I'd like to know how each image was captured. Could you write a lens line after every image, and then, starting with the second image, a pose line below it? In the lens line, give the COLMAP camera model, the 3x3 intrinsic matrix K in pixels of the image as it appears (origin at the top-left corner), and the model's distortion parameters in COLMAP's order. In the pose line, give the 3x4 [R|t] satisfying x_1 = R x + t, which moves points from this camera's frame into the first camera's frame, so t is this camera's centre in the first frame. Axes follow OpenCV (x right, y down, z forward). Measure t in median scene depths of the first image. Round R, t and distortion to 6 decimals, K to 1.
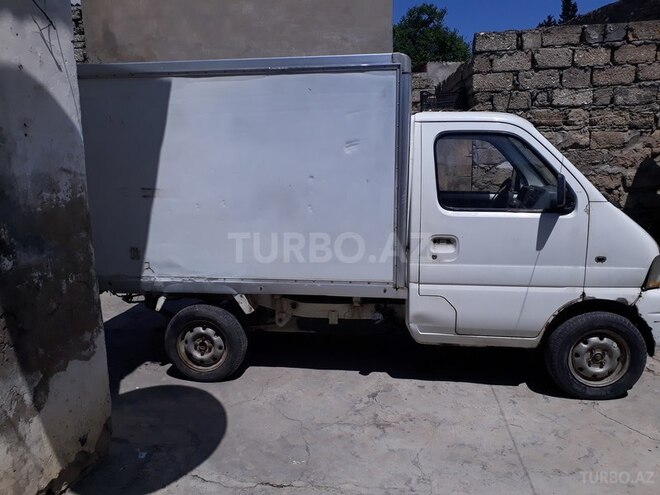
lens RADIAL K [[520.1, 0, 339.9], [0, 520.1, 248.5], [0, 0, 1]] dist [0.026742, -0.038661]
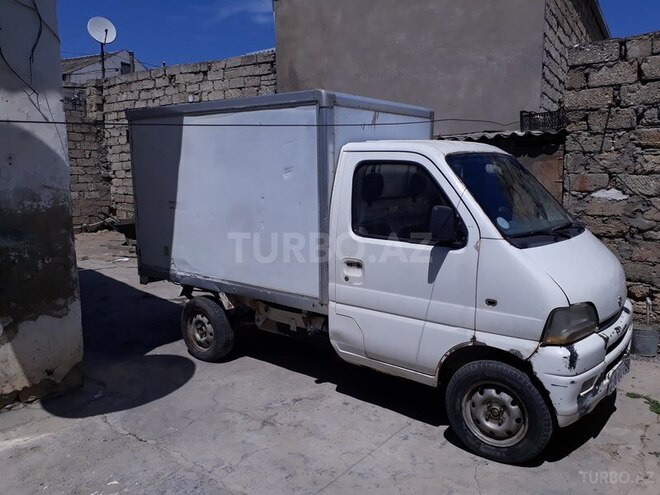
lens RADIAL K [[520.1, 0, 339.9], [0, 520.1, 248.5], [0, 0, 1]] dist [0.026742, -0.038661]
pose [[0.869764, 0.088692, -0.485433, 0.662564], [-0.102999, 0.994677, -0.002812, -0.040080], [0.482600, 0.052445, 0.874269, 0.076077]]
